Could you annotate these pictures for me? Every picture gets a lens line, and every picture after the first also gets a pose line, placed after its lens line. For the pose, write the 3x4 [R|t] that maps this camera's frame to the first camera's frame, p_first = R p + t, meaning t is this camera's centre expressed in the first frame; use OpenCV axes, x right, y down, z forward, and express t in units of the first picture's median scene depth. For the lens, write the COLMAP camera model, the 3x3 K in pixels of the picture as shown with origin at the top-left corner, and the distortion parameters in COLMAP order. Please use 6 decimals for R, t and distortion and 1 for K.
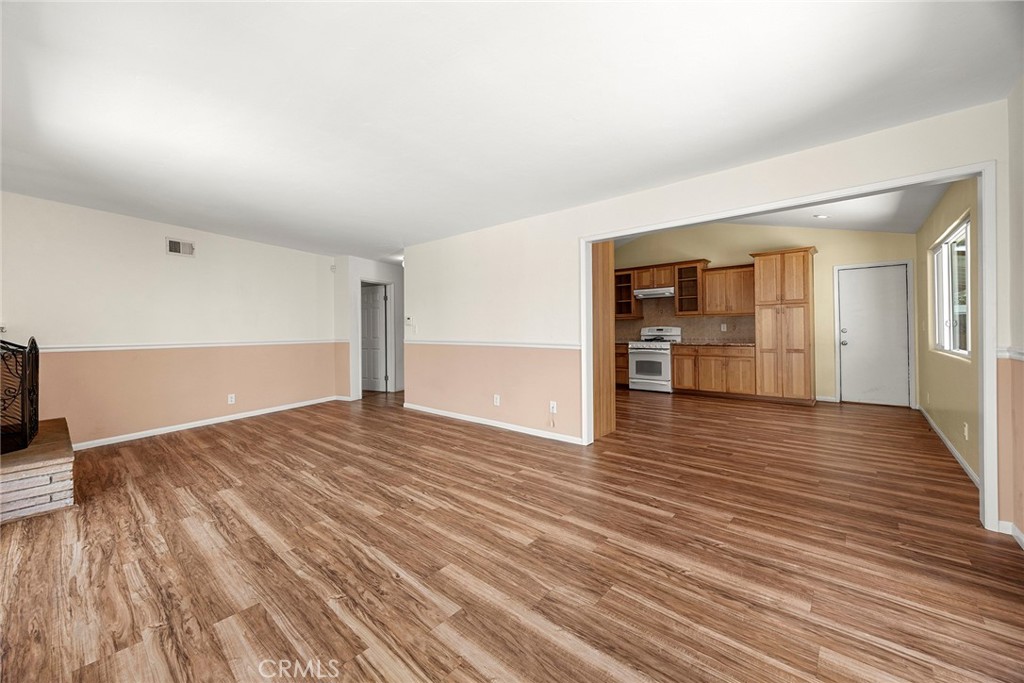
lens RADIAL K [[393.5, 0, 510.2], [0, 393.5, 329.1], [0, 0, 1]] dist [-0.001855, -0.000022]
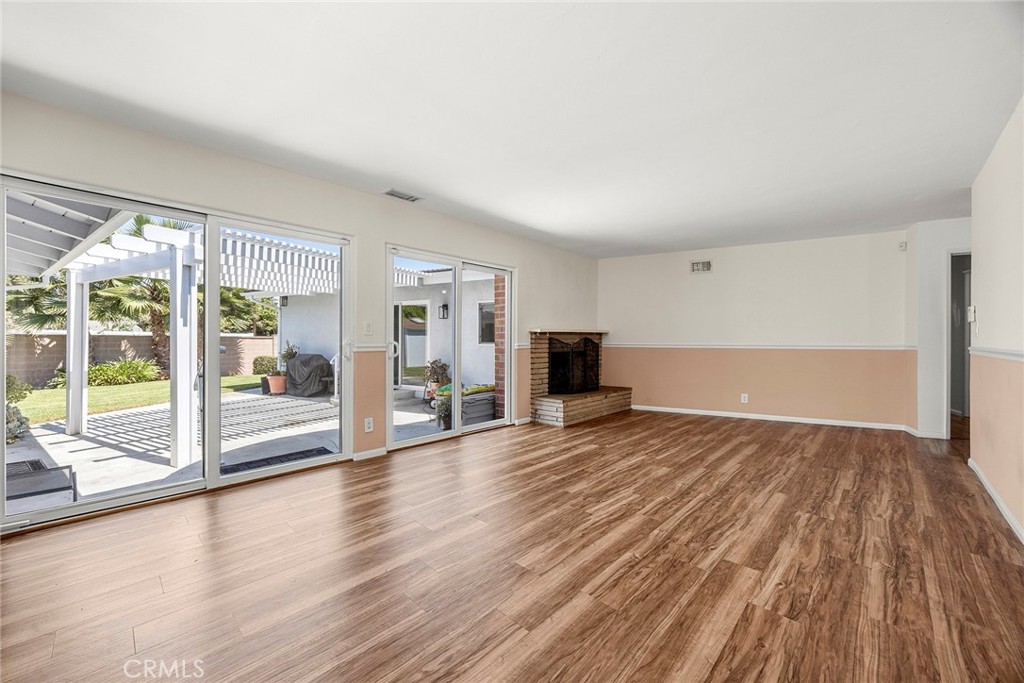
lens RADIAL K [[392.5, 0, 510.9], [0, 392.5, 343.7], [0, 0, 1]] dist [-0.000755, 0.000159]
pose [[-0.046977, 0.015775, -0.998771, 0.659786], [0.003893, 0.999871, 0.015609, 0.019249], [0.998888, -0.003155, -0.047032, 0.721968]]
